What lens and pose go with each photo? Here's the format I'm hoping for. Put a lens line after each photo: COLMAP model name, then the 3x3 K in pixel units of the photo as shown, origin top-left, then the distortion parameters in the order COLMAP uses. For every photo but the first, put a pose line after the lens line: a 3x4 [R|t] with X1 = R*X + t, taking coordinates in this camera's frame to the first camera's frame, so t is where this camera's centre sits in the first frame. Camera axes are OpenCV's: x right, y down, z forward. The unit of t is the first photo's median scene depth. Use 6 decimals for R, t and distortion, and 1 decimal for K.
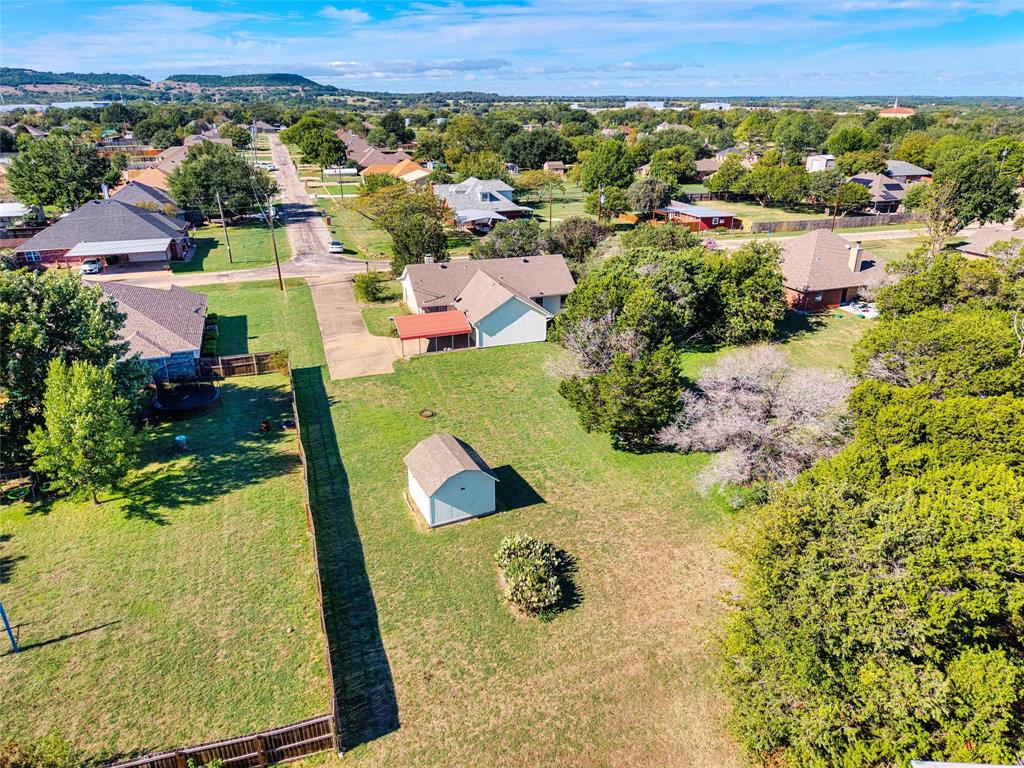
lens RADIAL K [[697.7, 0, 512.0], [0, 697.7, 384.0], [0, 0, 1]] dist [0.009267, -0.008369]
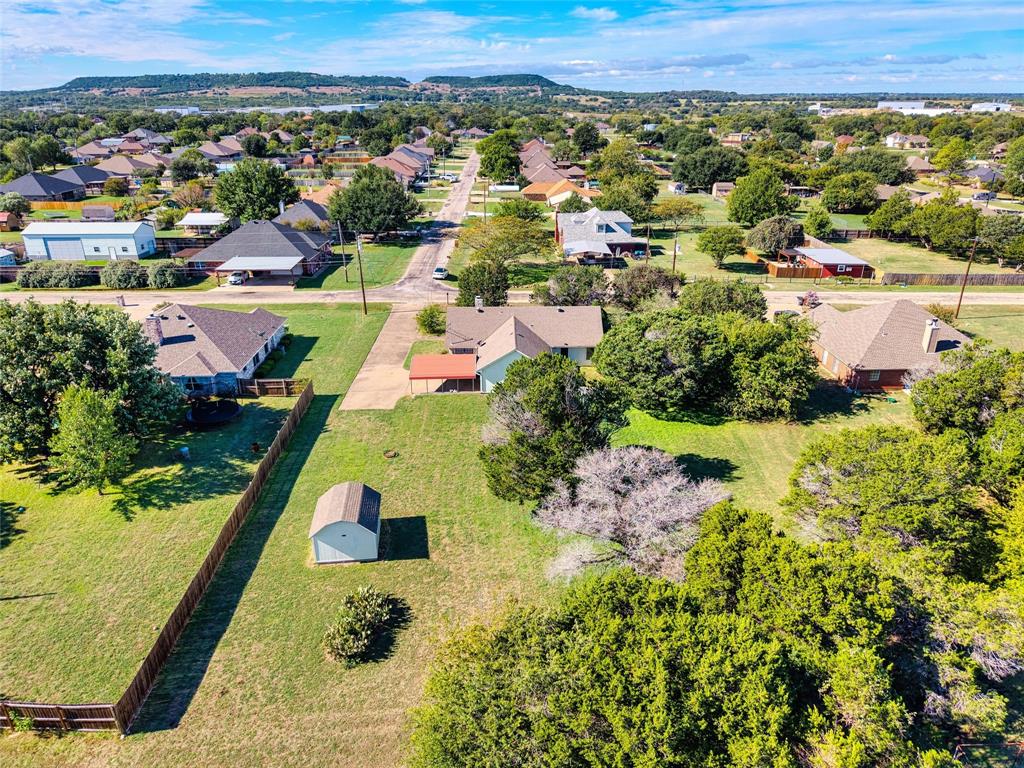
lens RADIAL K [[697.7, 0, 512.0], [0, 697.7, 384.0], [0, 0, 1]] dist [0.009267, -0.008369]
pose [[0.948825, 0.117940, -0.292952, 0.159287], [-0.116299, 0.992946, 0.023079, -0.049728], [0.293608, 0.012172, 0.955848, -0.007365]]
